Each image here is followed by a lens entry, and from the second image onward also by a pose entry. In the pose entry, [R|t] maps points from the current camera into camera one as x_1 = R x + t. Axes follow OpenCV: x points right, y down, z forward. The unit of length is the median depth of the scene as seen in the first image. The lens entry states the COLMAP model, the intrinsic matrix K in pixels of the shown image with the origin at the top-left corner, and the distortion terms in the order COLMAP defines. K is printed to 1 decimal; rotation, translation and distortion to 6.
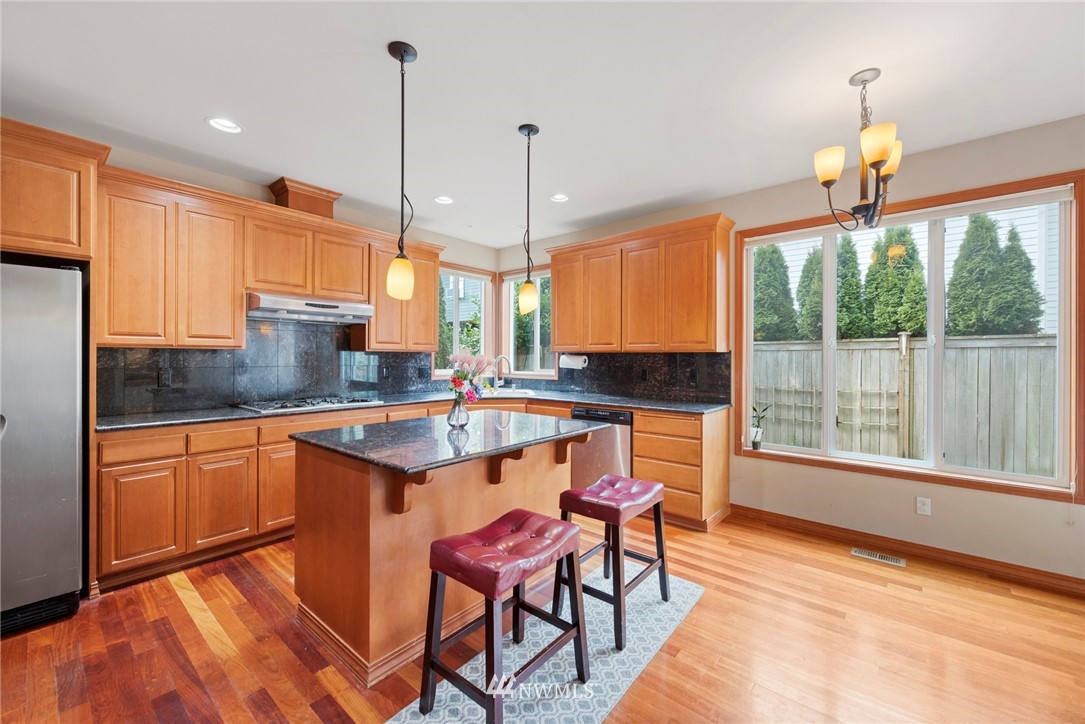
lens RADIAL K [[429.4, 0, 542.5], [0, 429.4, 363.2], [0, 0, 1]] dist [0.004069, -0.000297]
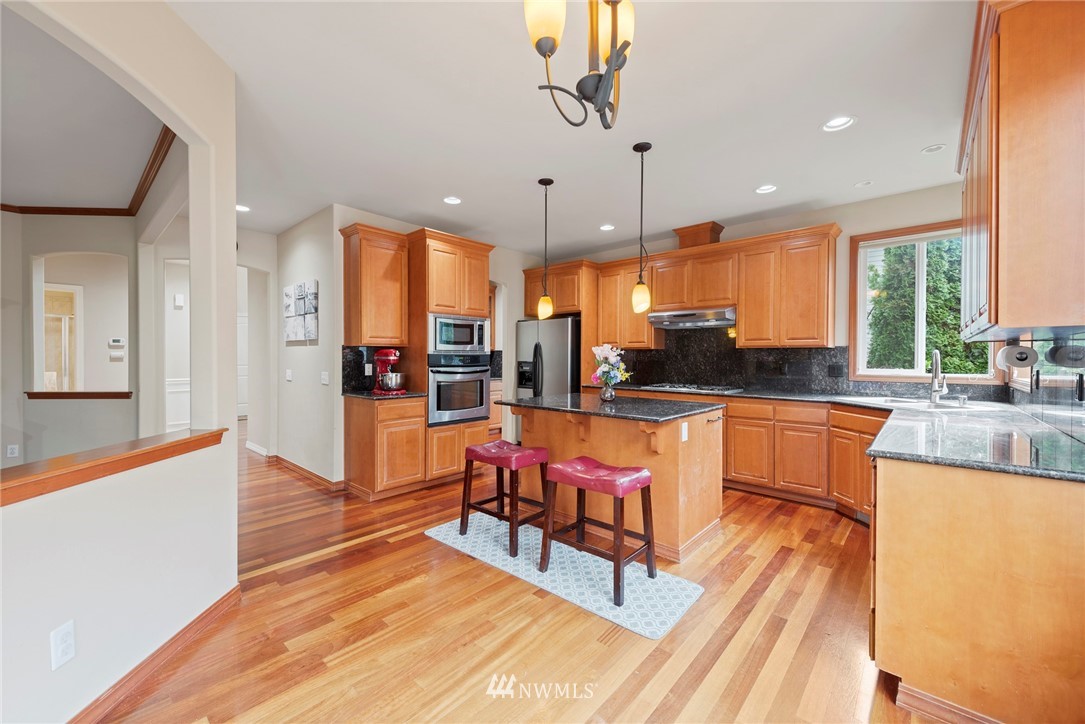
lens RADIAL K [[429.4, 0, 542.8], [0, 429.4, 355.5], [0, 0, 1]] dist [0.004069, -0.000297]
pose [[-0.029591, 0.008303, -0.999528, 0.893327], [-0.004322, 0.999955, 0.008434, -0.018111], [0.999553, 0.004570, -0.029554, 0.605664]]
